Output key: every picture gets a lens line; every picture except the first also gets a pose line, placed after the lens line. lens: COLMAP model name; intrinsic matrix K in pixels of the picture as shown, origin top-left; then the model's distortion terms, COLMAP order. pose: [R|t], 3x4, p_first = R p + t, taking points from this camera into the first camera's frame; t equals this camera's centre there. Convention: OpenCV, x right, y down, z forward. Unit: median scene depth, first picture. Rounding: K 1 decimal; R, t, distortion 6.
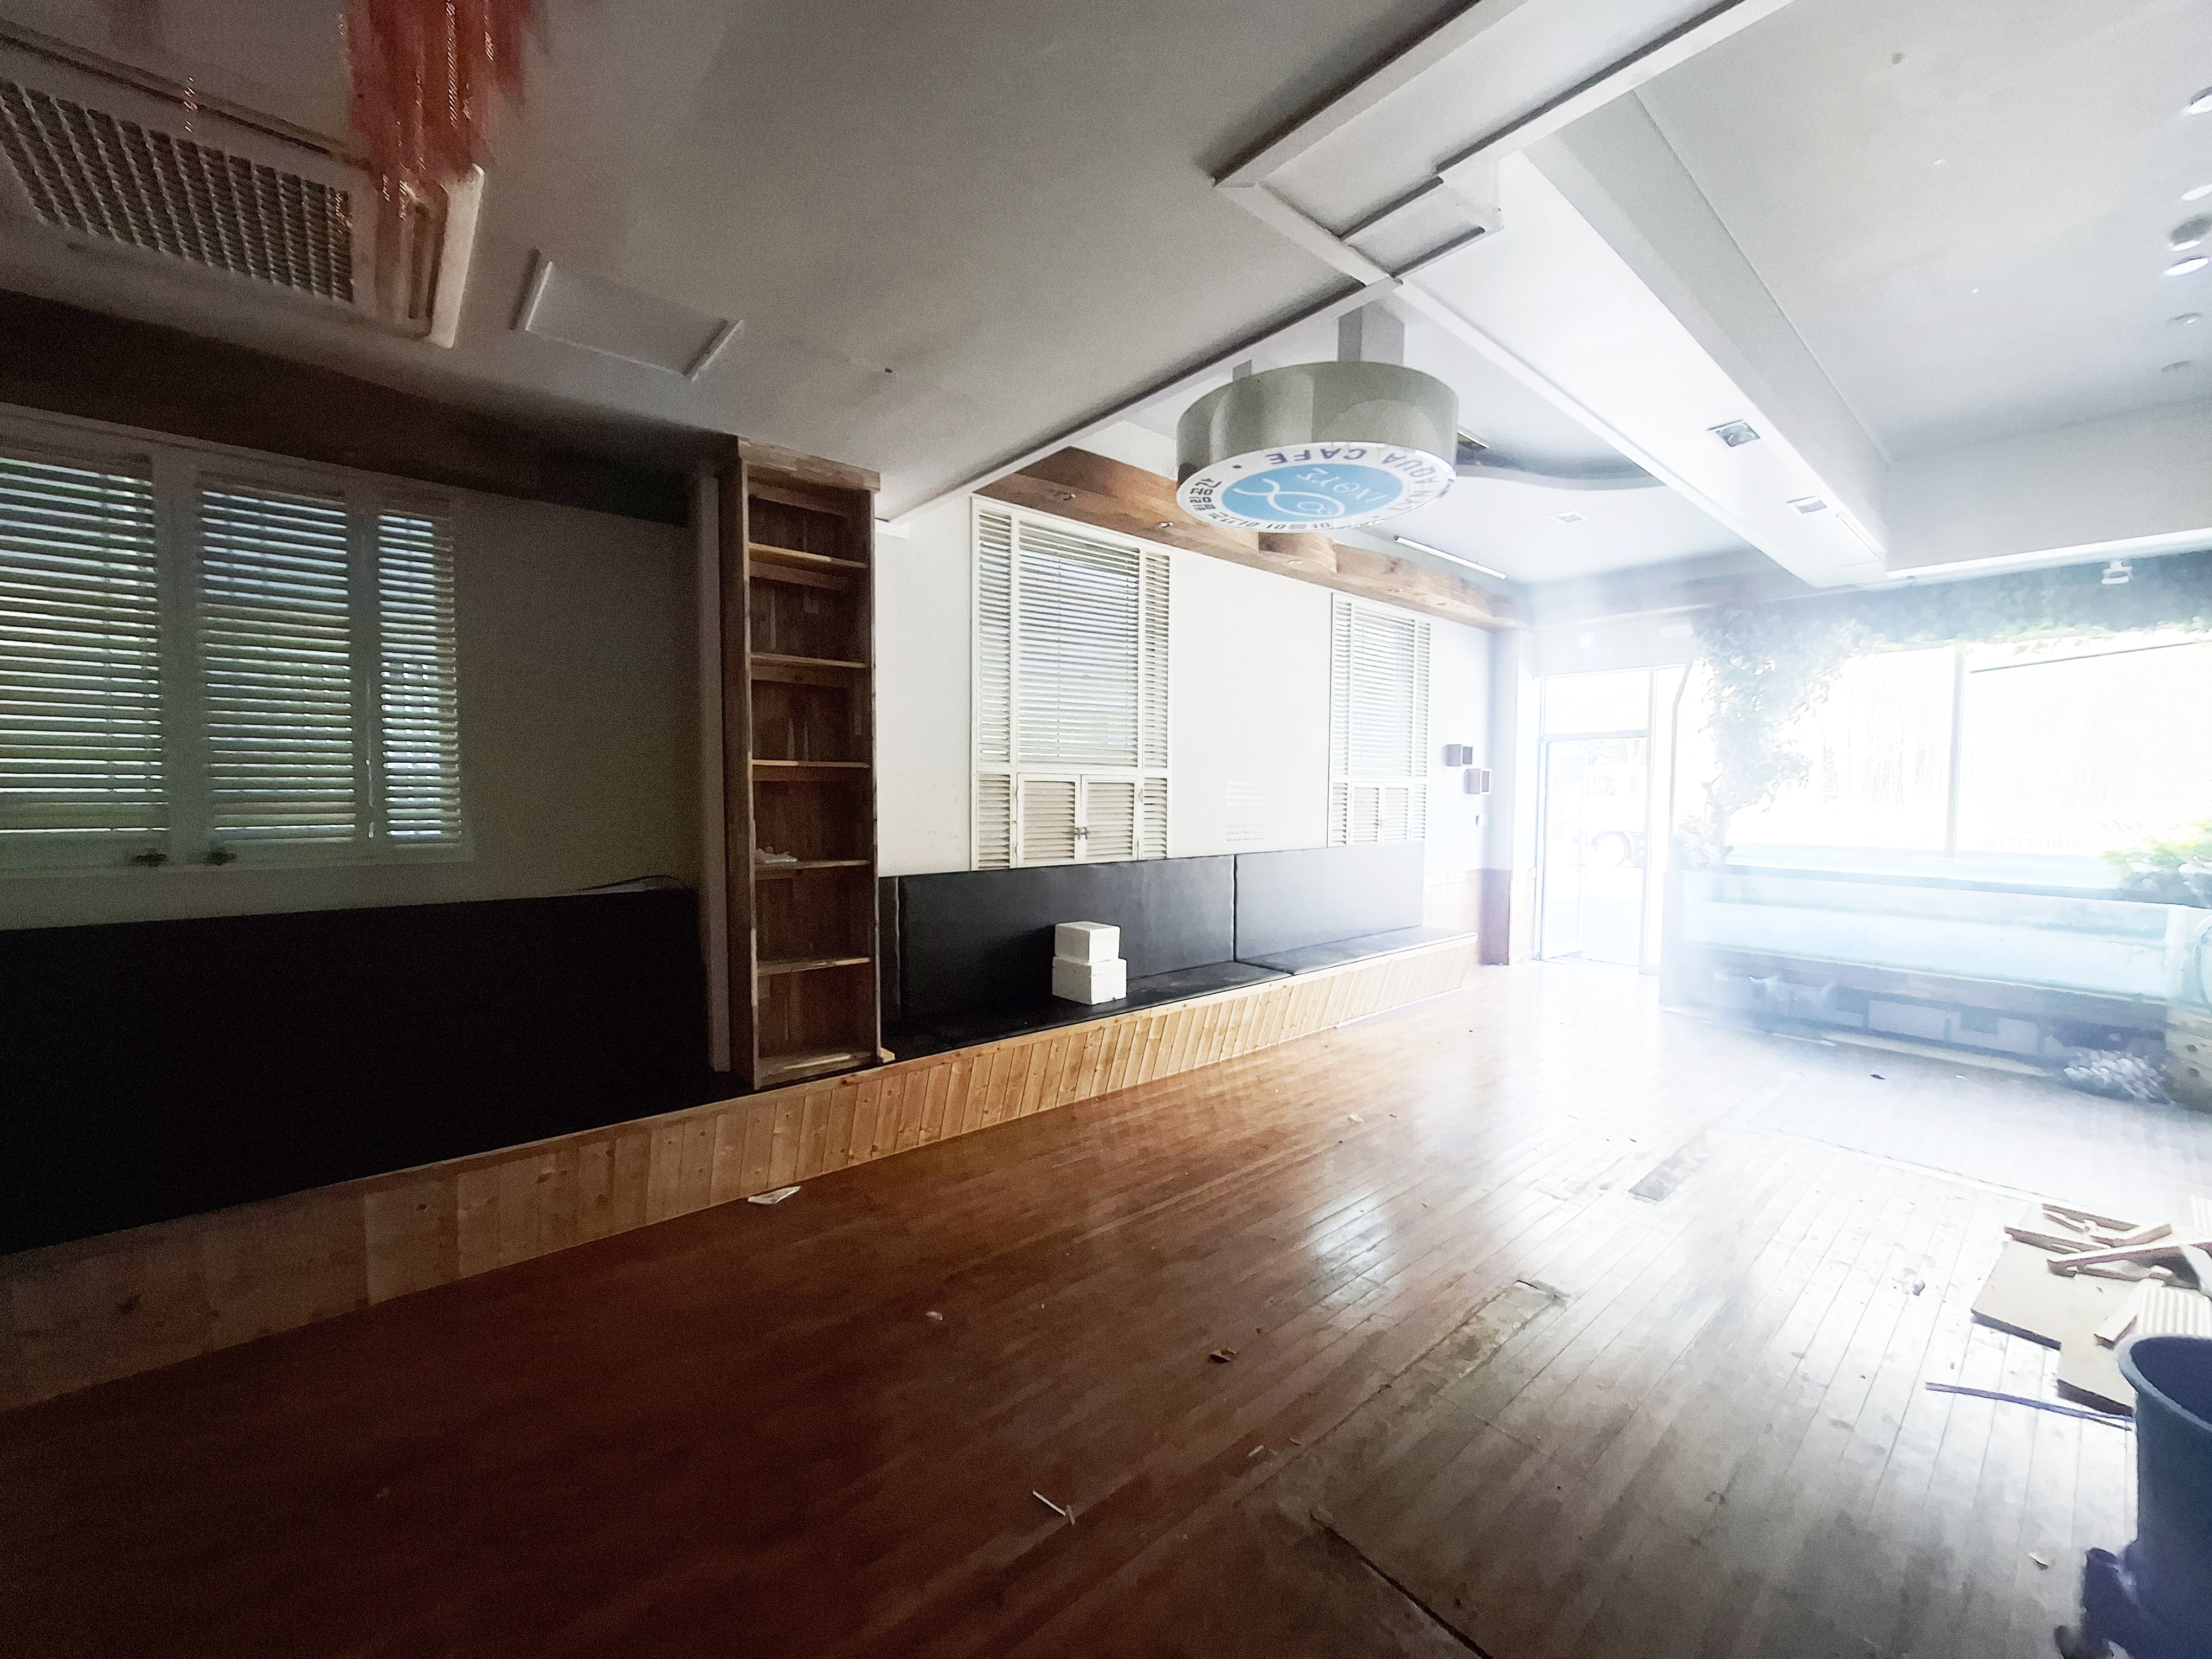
lens RADIAL K [[872.6, 0, 1098.8], [0, 872.6, 829.8], [0, 0, 1]] dist [-0.000913, 0.000030]
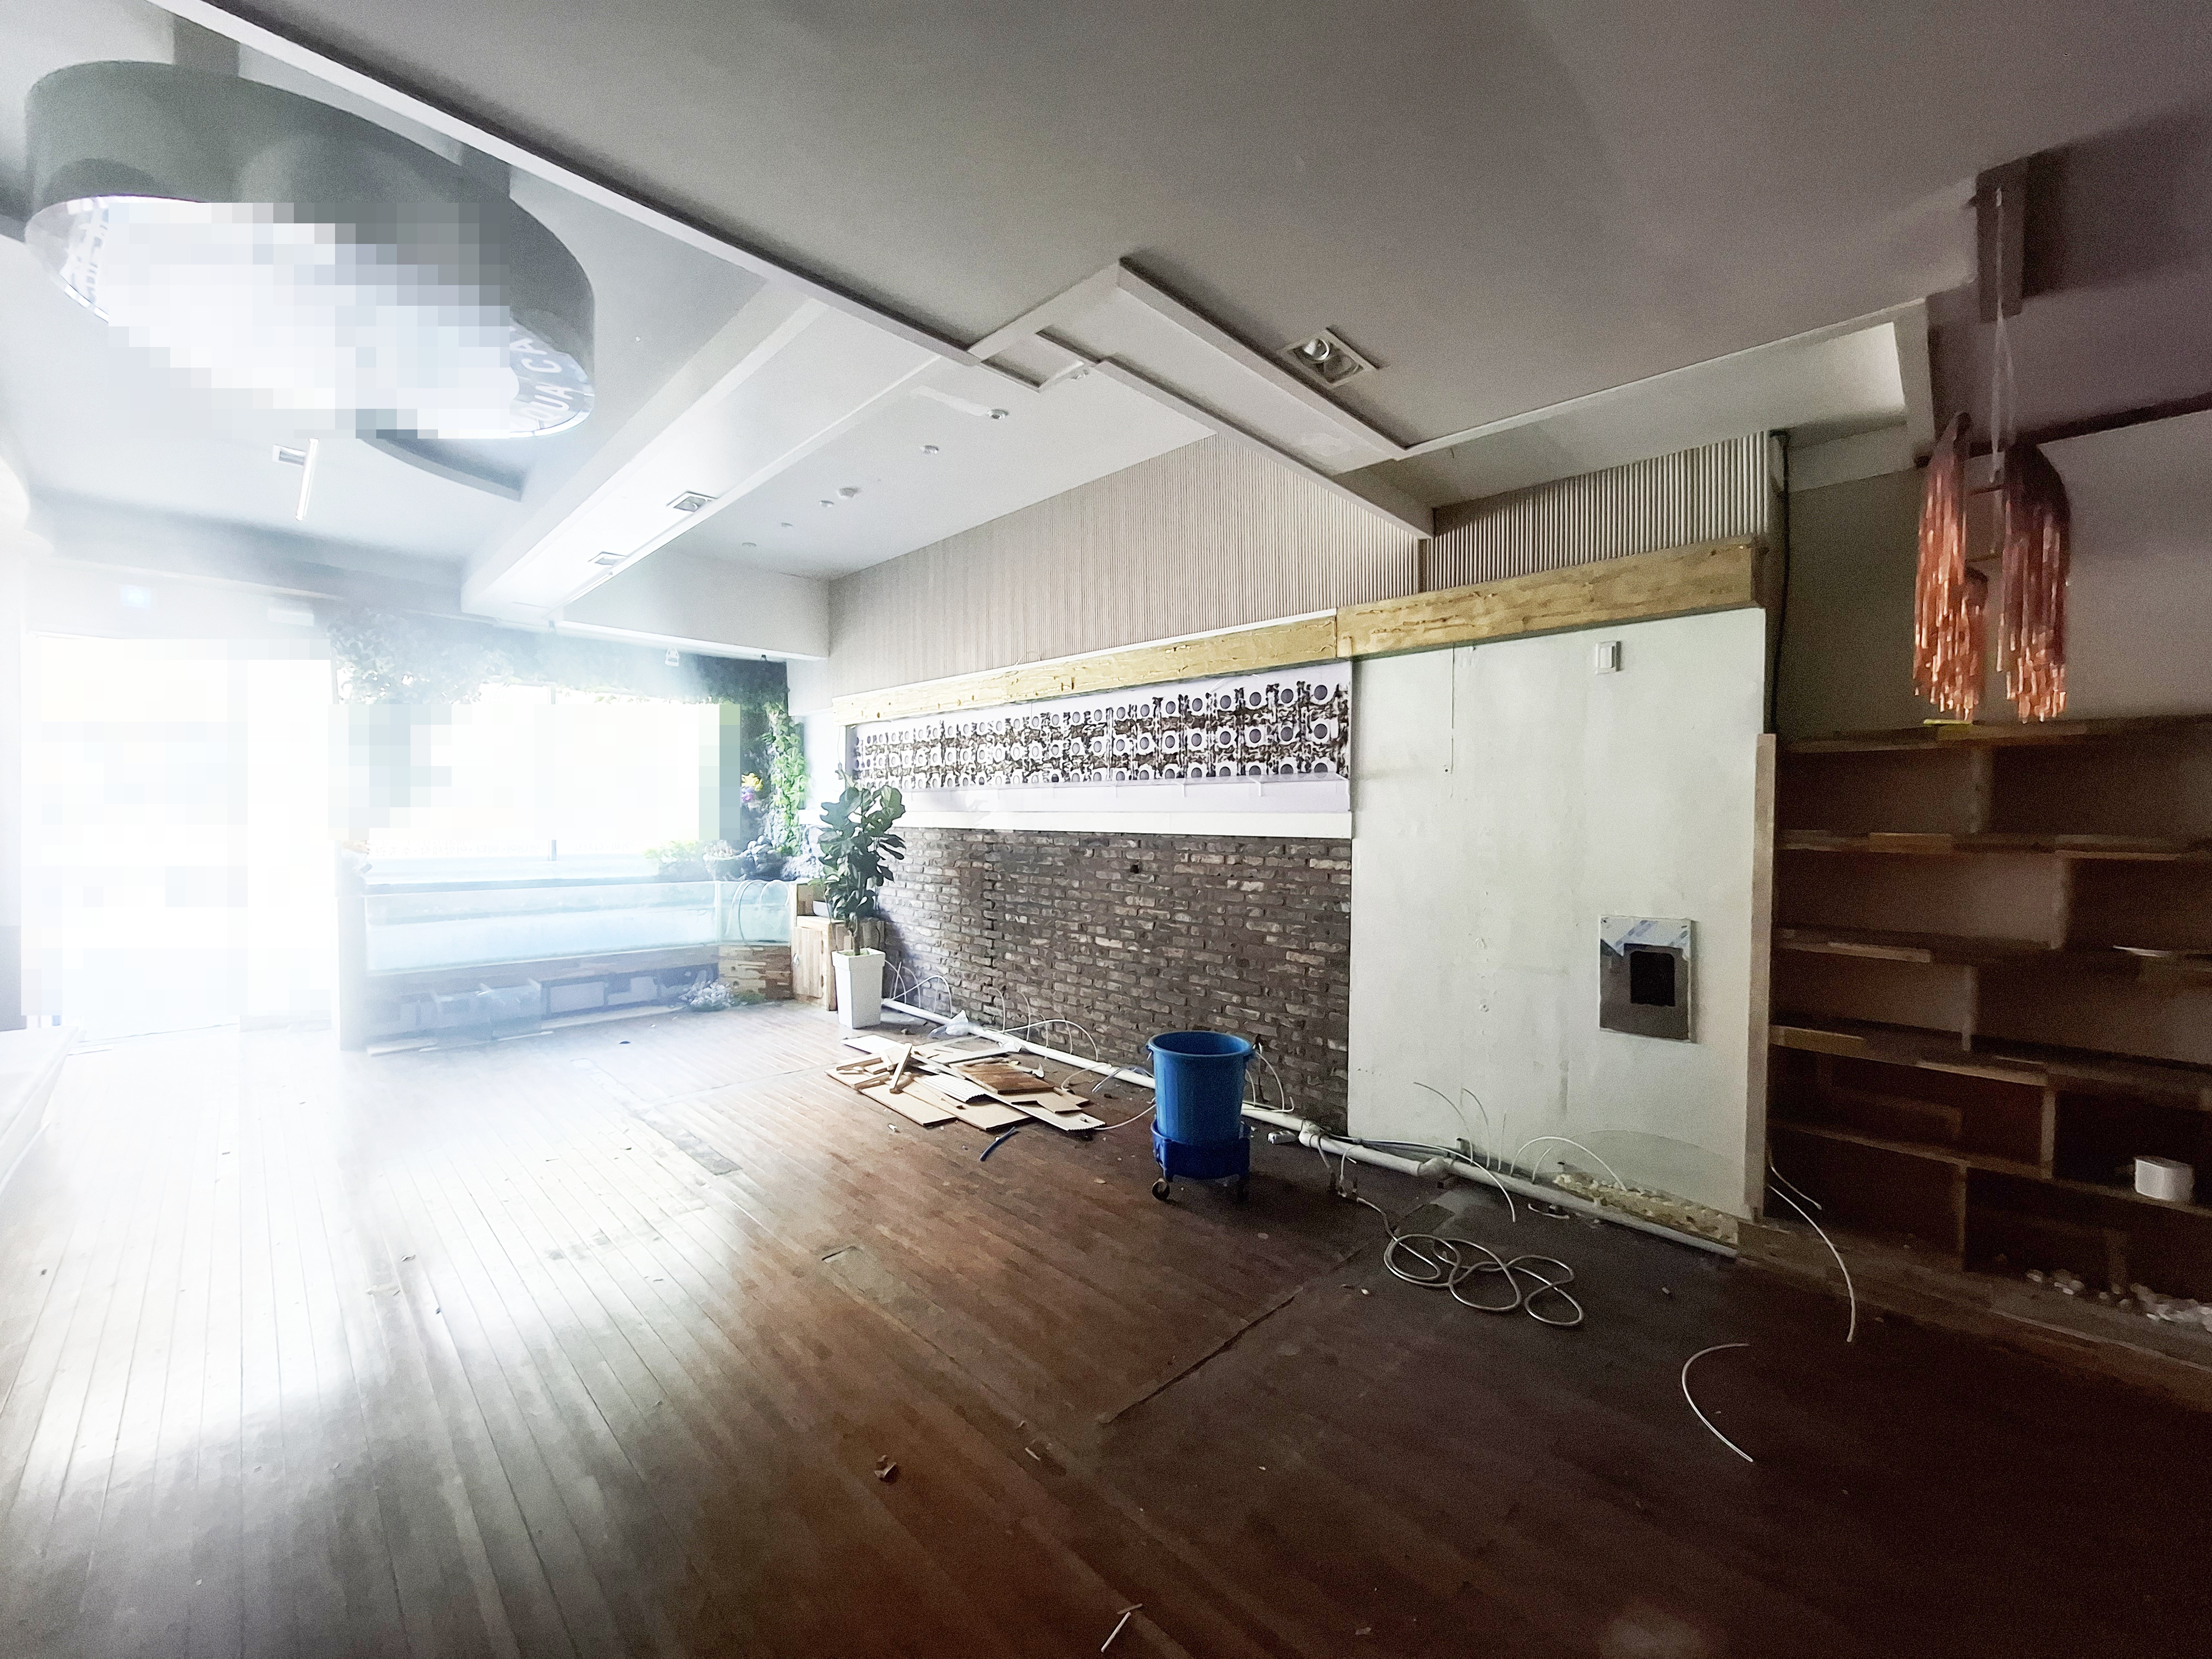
lens RADIAL K [[872.6, 0, 1097.9], [0, 872.6, 826.5], [0, 0, 1]] dist [-0.000913, 0.000030]
pose [[-0.080545, -0.020394, 0.996542, -0.359494], [0.036812, 0.999048, 0.023421, -0.020682], [-0.996071, 0.038571, -0.079718, 0.420519]]
